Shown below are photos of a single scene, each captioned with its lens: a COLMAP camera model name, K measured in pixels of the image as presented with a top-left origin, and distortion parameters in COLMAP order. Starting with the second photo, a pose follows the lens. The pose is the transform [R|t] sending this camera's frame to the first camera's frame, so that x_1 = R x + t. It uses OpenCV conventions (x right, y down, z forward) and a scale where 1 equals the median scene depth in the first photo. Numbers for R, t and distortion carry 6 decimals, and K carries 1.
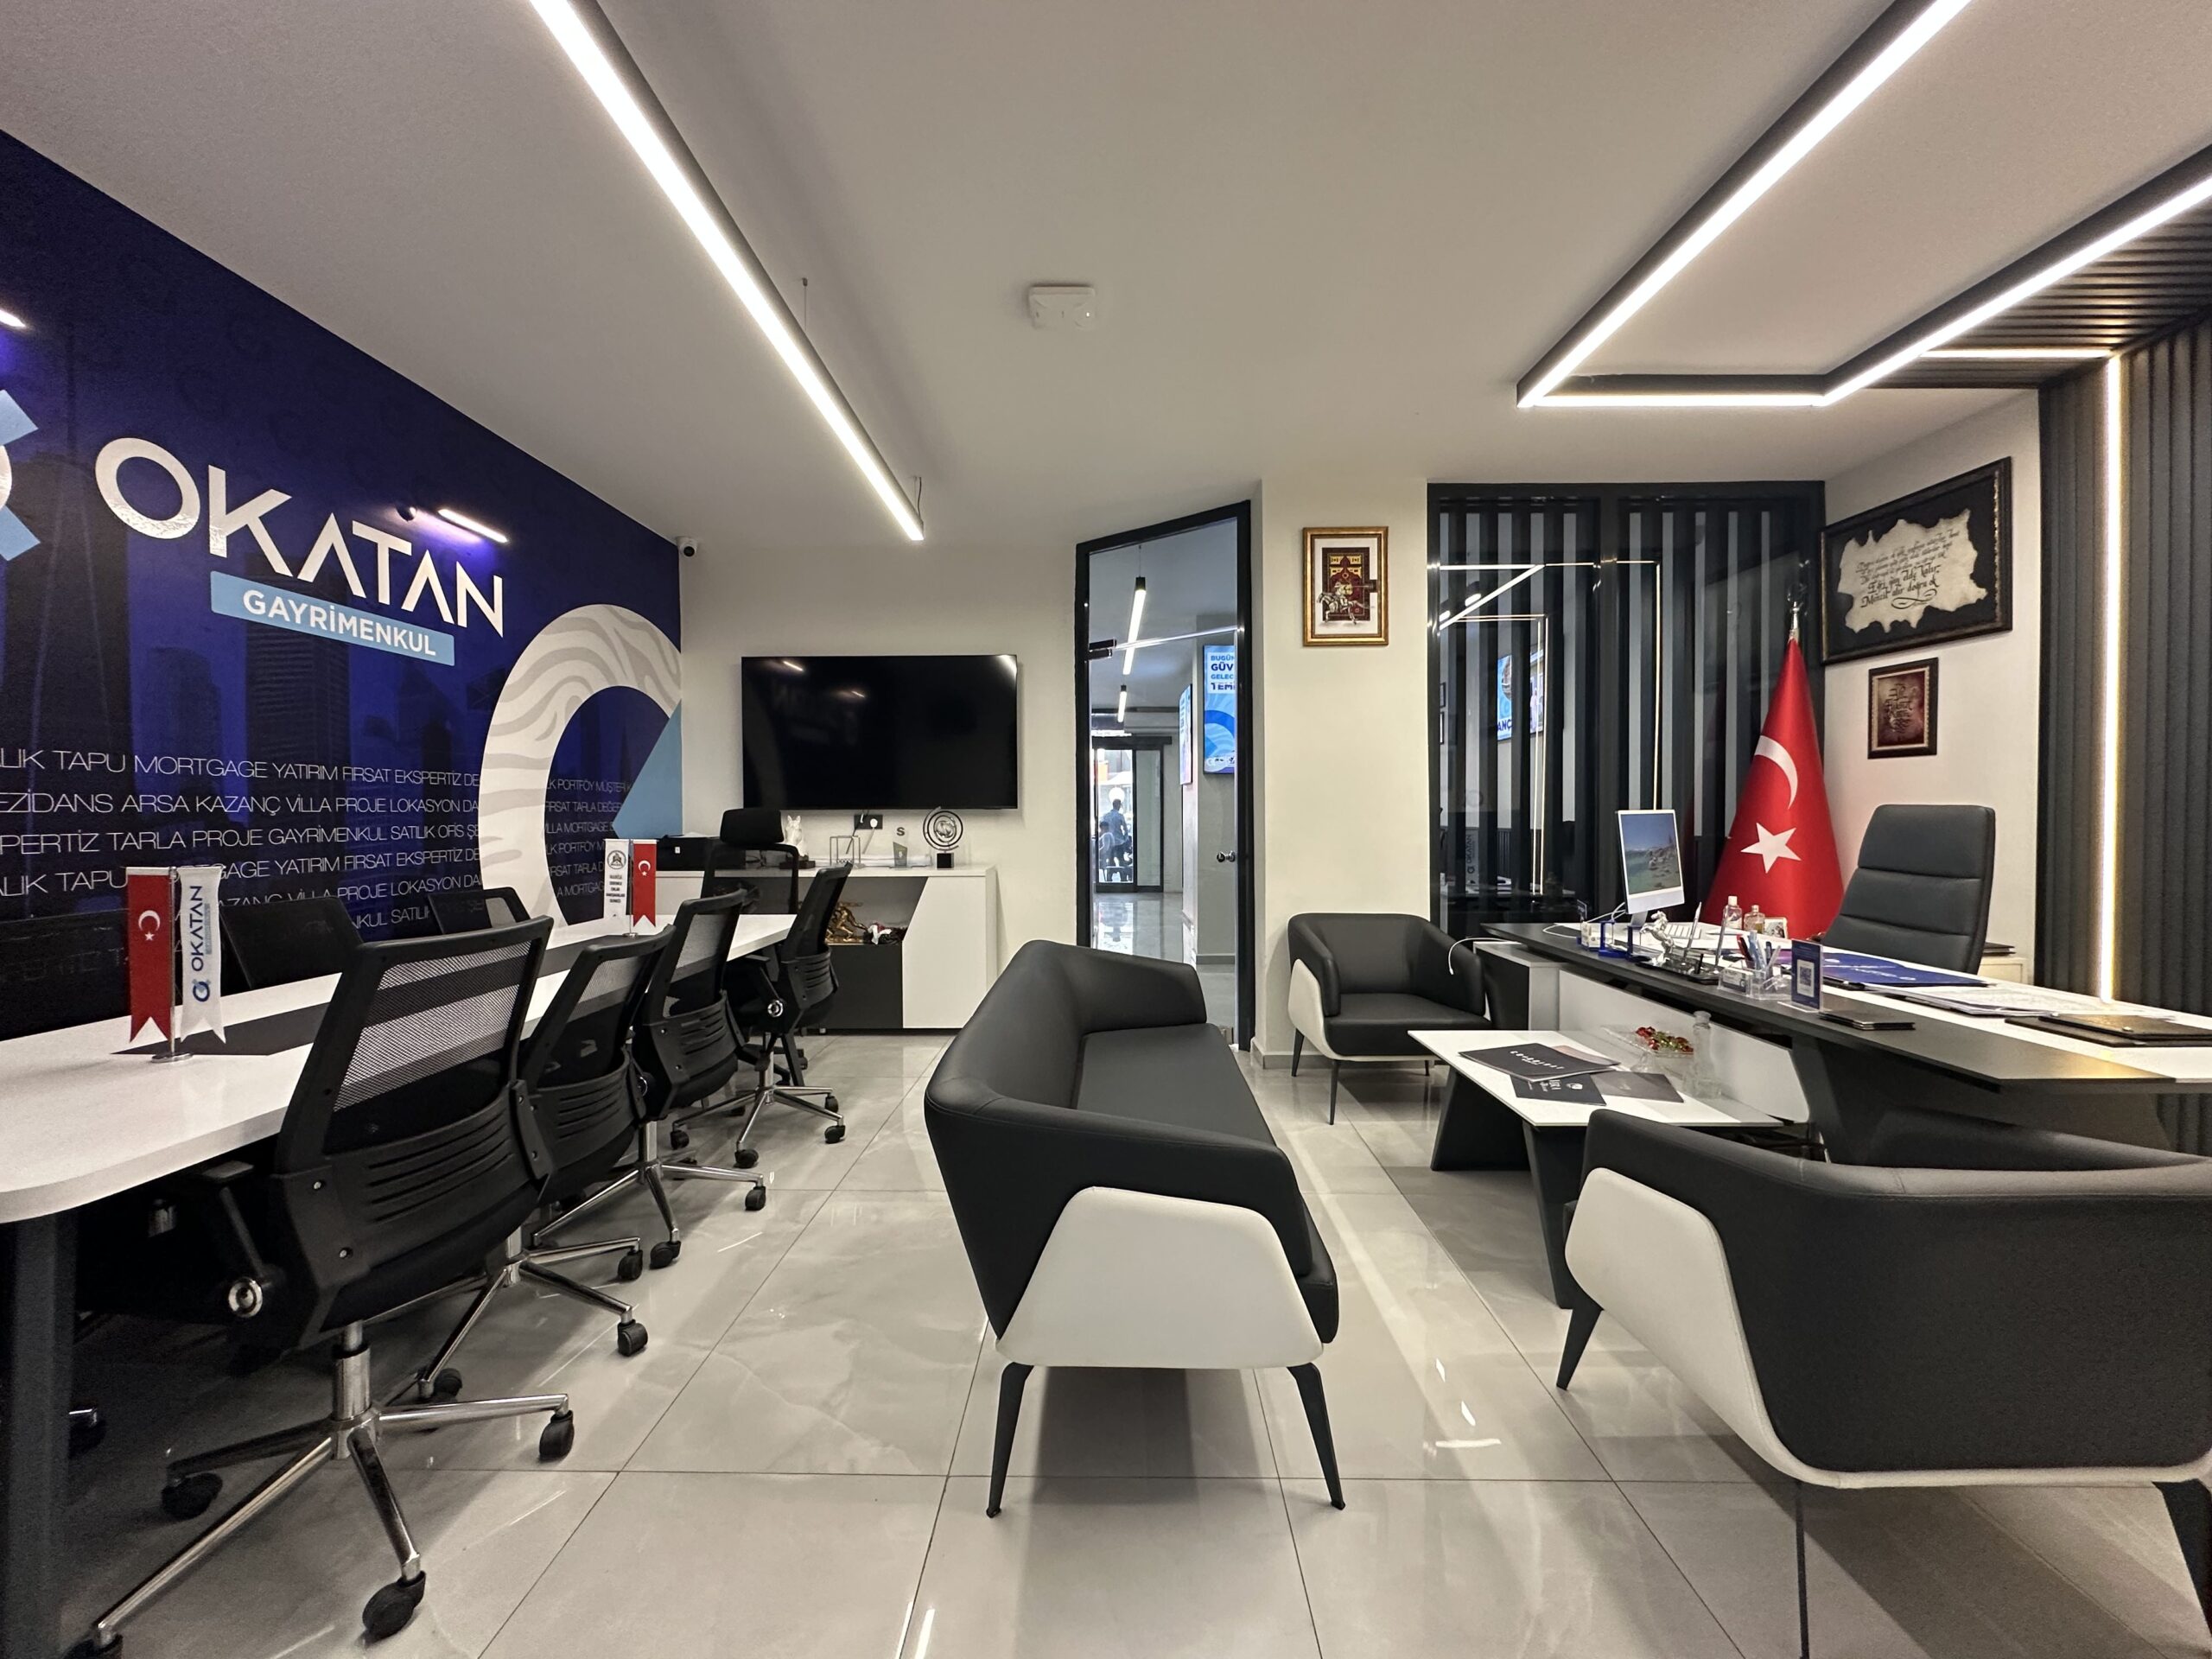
lens RADIAL K [[882.6, 0, 1108.9], [0, 882.6, 826.7], [0, 0, 1]] dist [-0.002465, 0.000360]
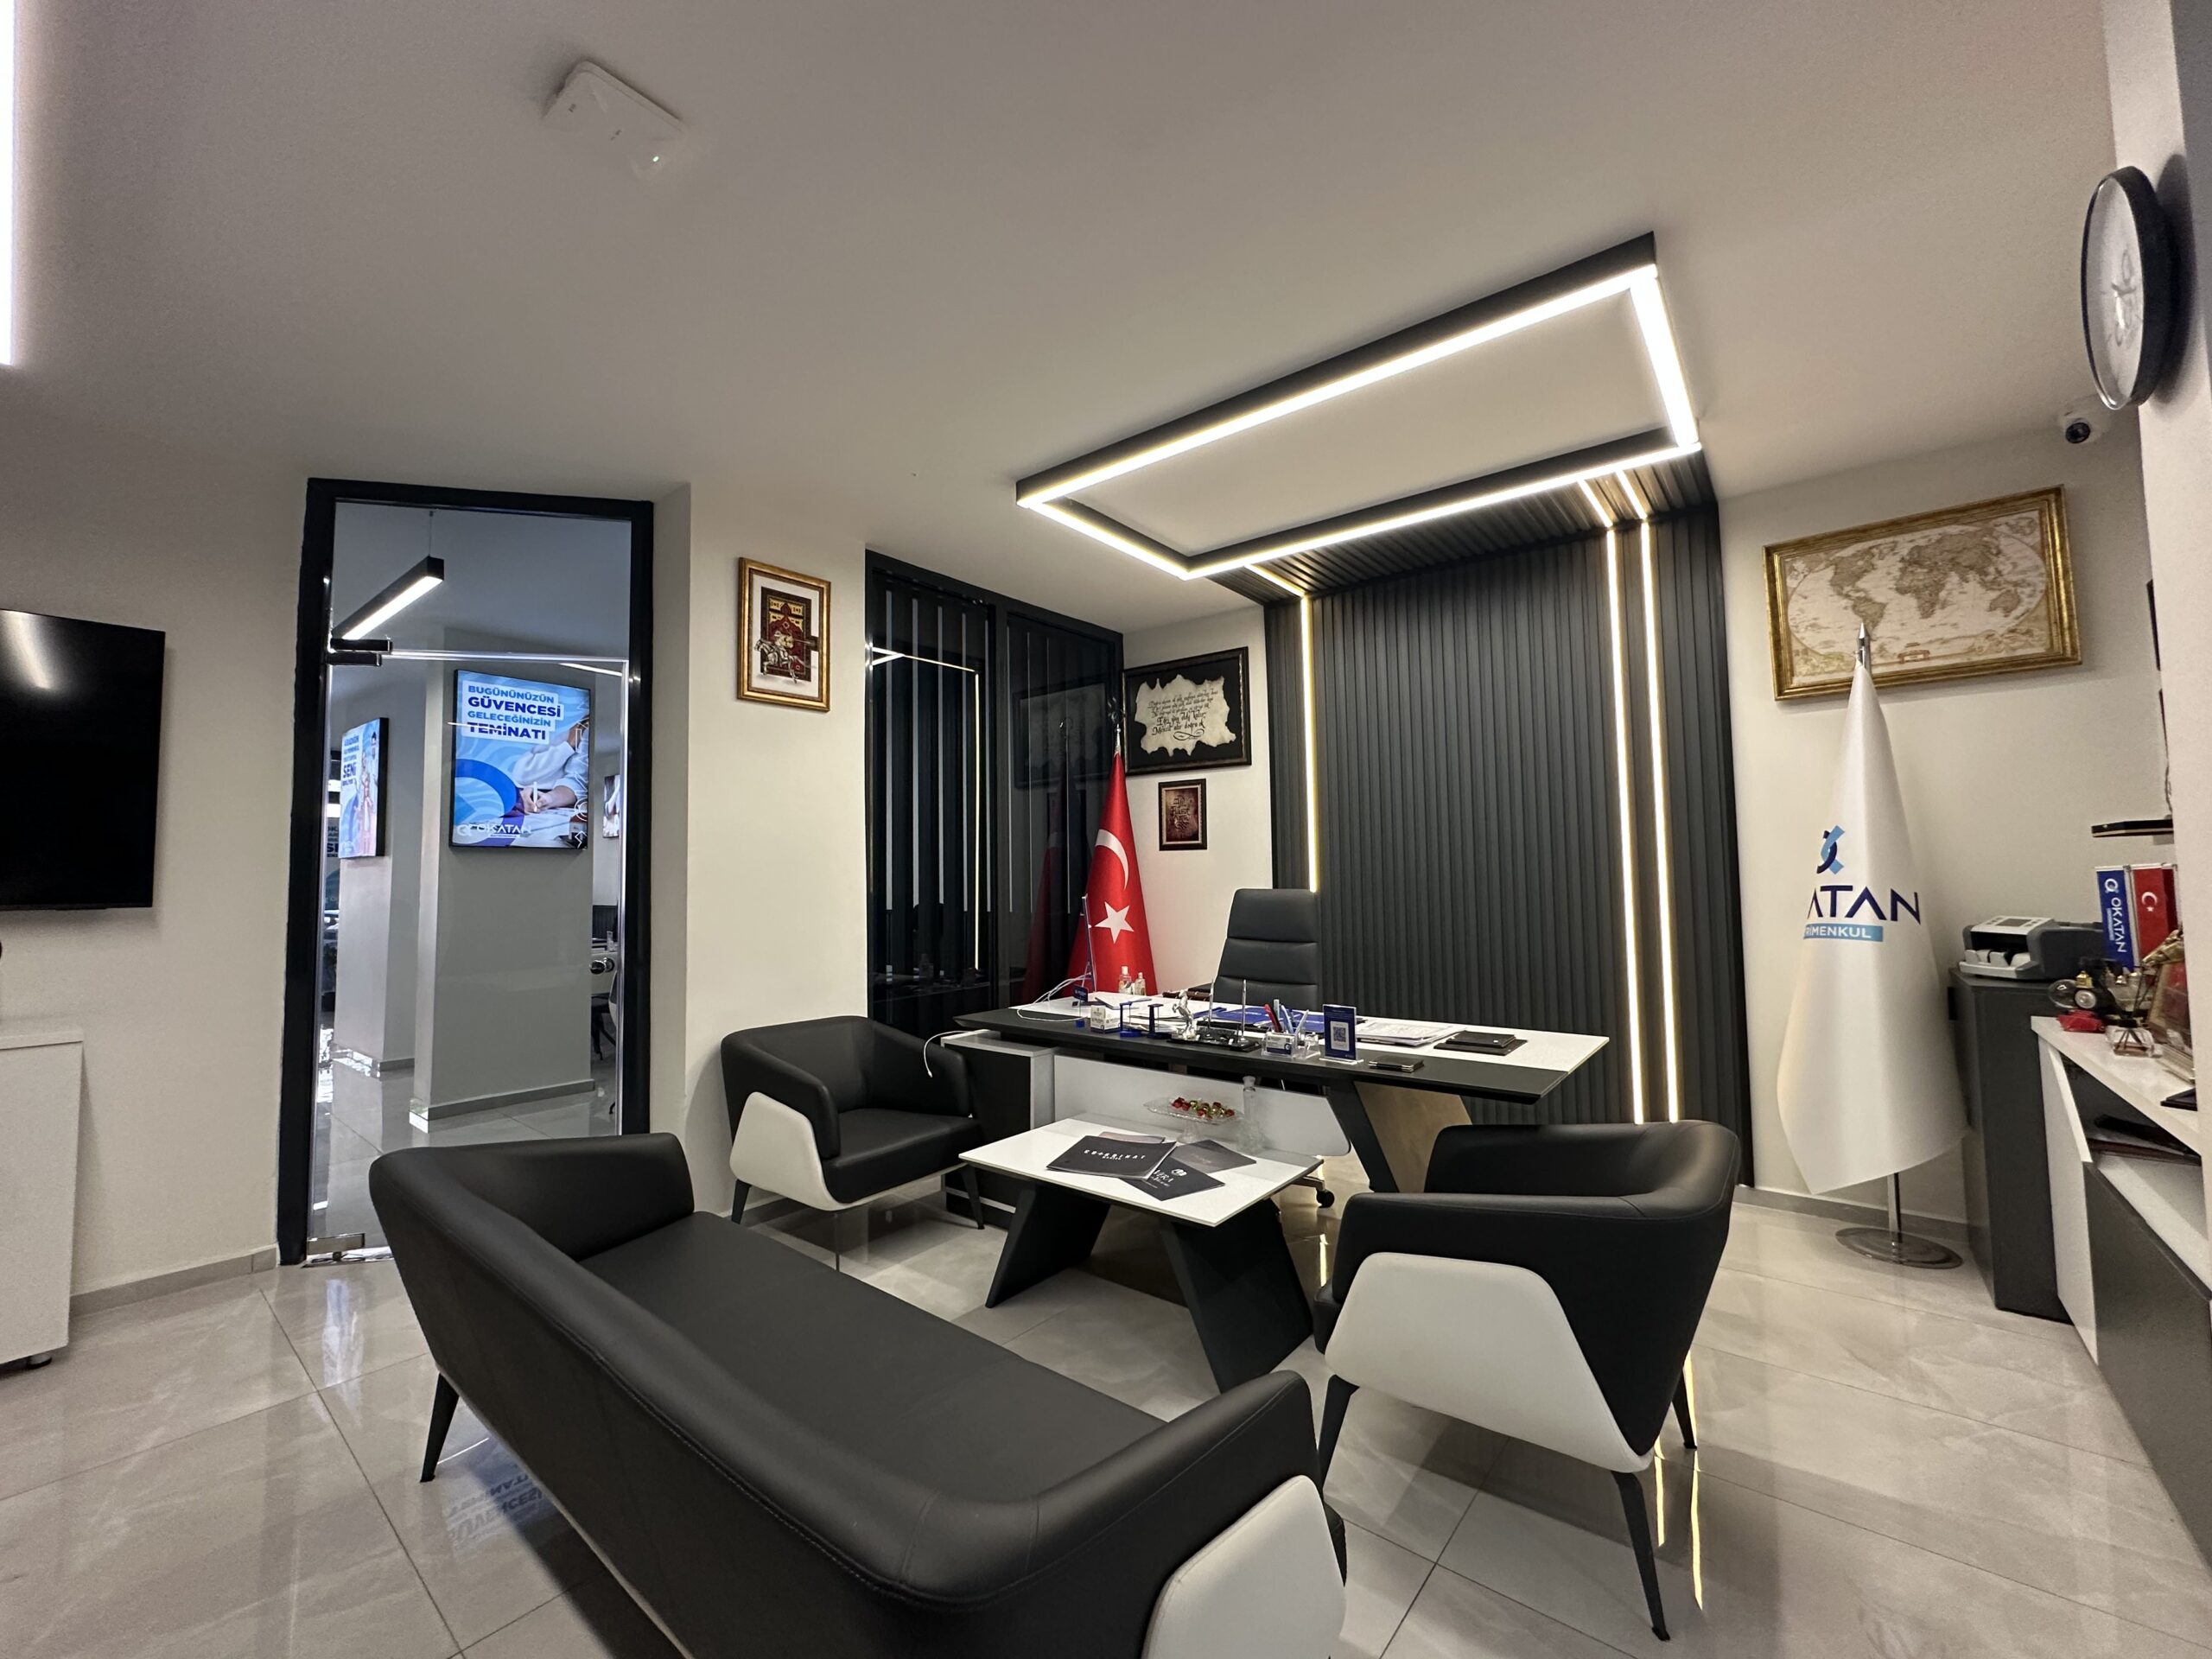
lens RADIAL K [[882.6, 0, 1107.8], [0, 882.6, 824.0], [0, 0, 1]] dist [-0.002465, 0.000360]
pose [[0.626233, 0.042200, 0.778493, -0.242645], [0.024478, 0.996977, -0.073735, -0.025605], [-0.779252, 0.065231, 0.623307, 0.287784]]
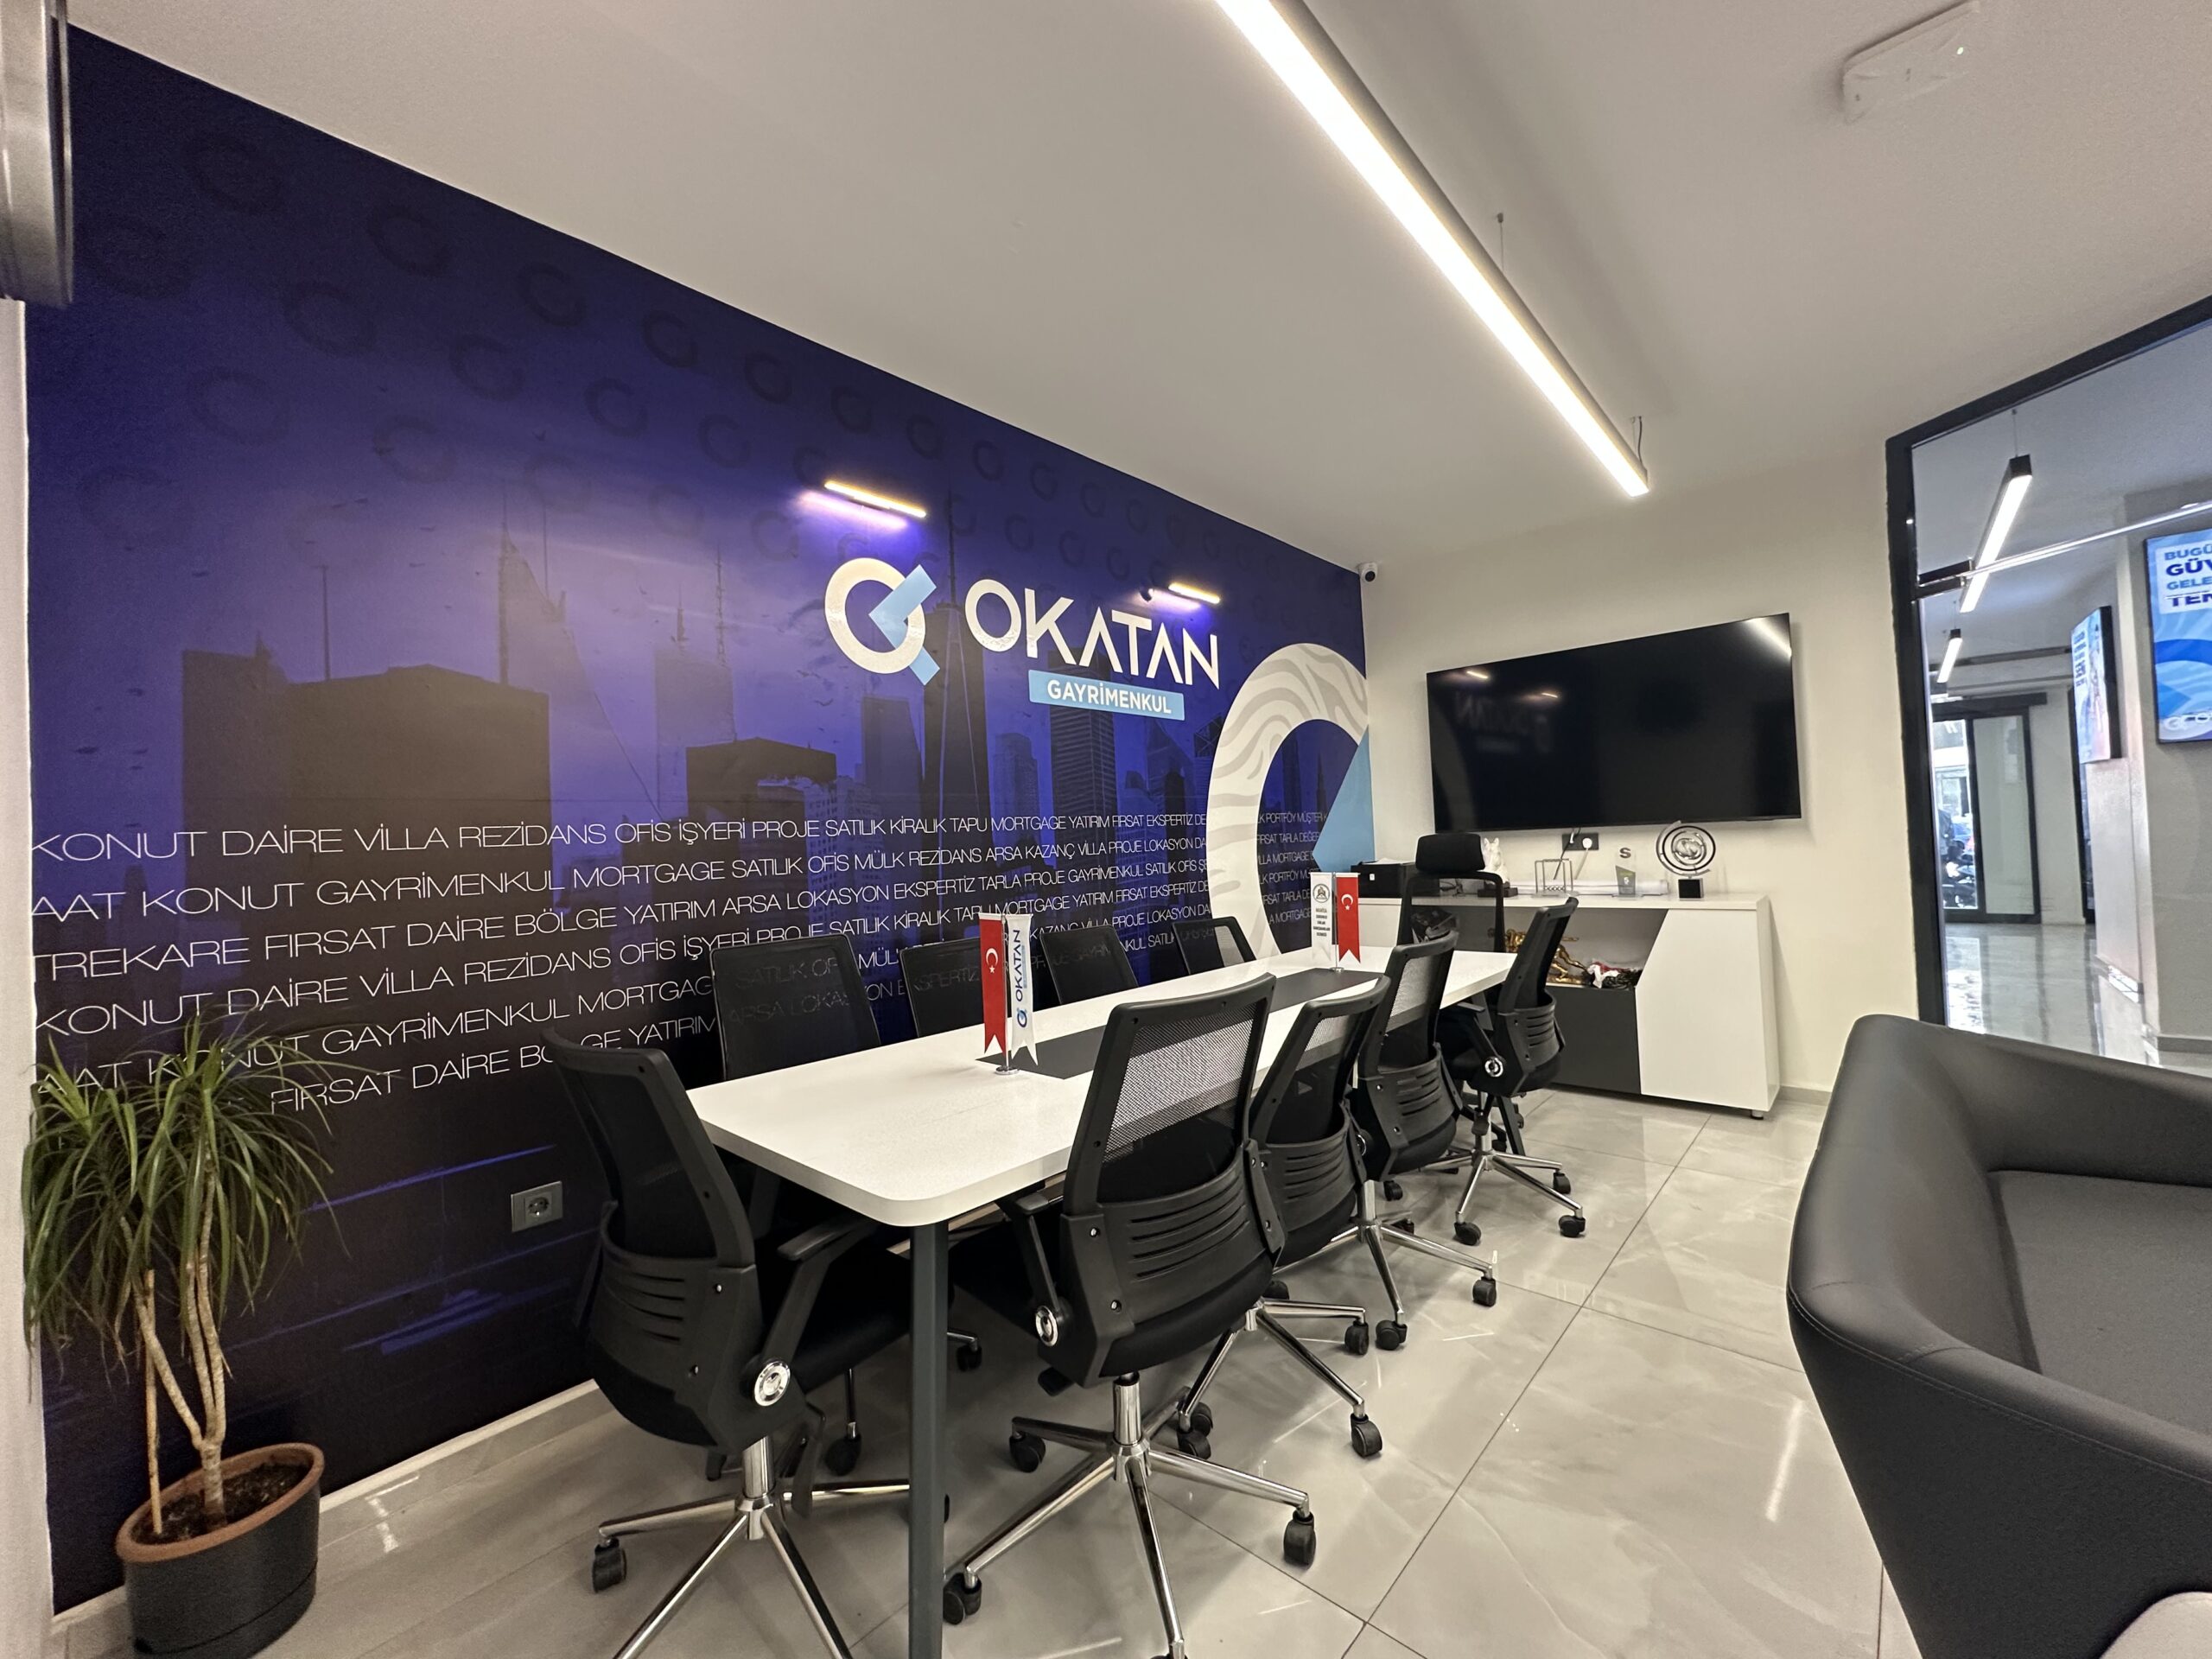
lens RADIAL K [[882.6, 0, 1107.5], [0, 882.6, 826.3], [0, 0, 1]] dist [-0.002465, 0.000360]
pose [[0.743087, -0.041880, -0.667883, -0.064561], [0.031700, 0.999122, -0.027381, -0.018093], [0.668444, -0.000826, 0.743762, 0.090174]]
